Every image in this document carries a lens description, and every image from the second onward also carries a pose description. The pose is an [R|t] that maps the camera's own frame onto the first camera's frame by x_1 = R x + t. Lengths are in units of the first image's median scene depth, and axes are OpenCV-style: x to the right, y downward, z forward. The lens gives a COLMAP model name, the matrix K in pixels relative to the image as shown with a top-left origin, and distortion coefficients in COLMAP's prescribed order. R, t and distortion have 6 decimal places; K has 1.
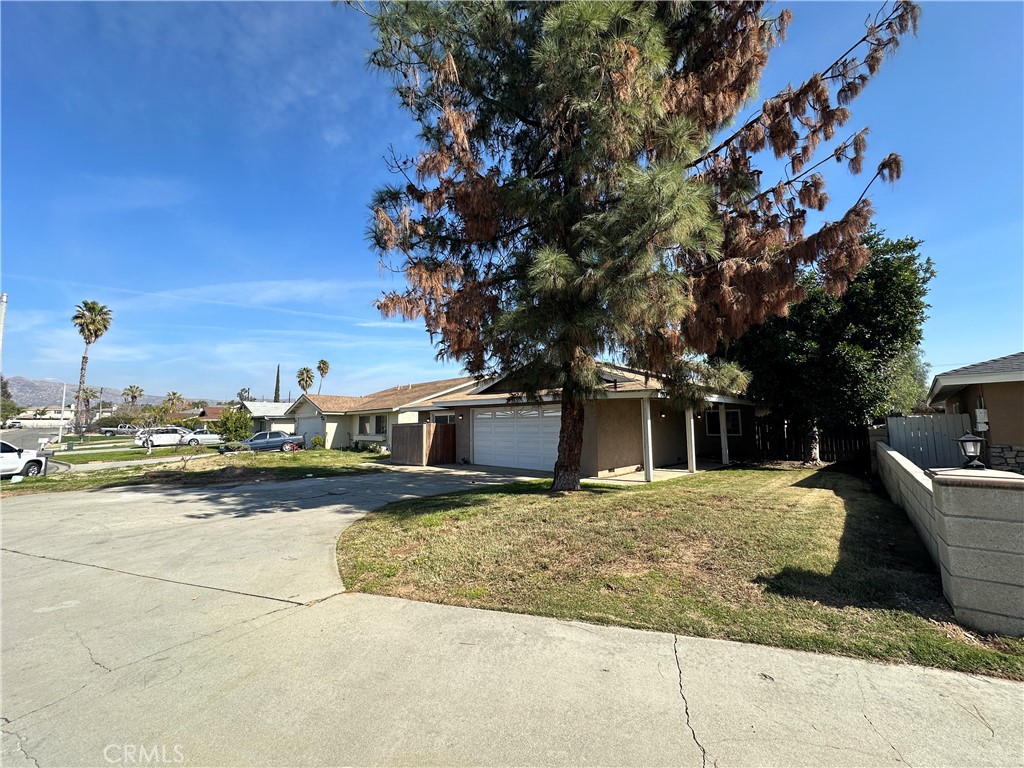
lens RADIAL K [[406.9, 0, 511.2], [0, 406.9, 384.4], [0, 0, 1]] dist [-0.002936, -0.000325]
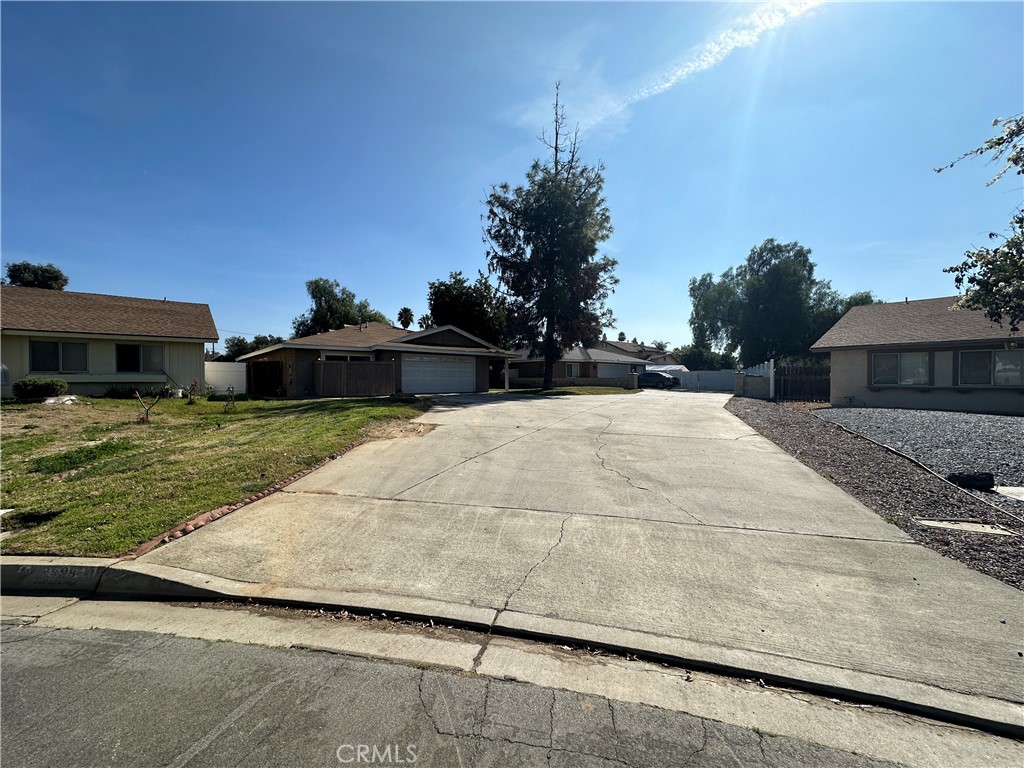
lens RADIAL K [[406.9, 0, 511.2], [0, 406.9, 384.4], [0, 0, 1]] dist [-0.002936, -0.000325]
pose [[0.085767, 0.000279, 0.996315, -1.527118], [-0.098427, 0.995111, 0.008194, 0.123963], [-0.991441, -0.098767, 0.085375, 0.546360]]
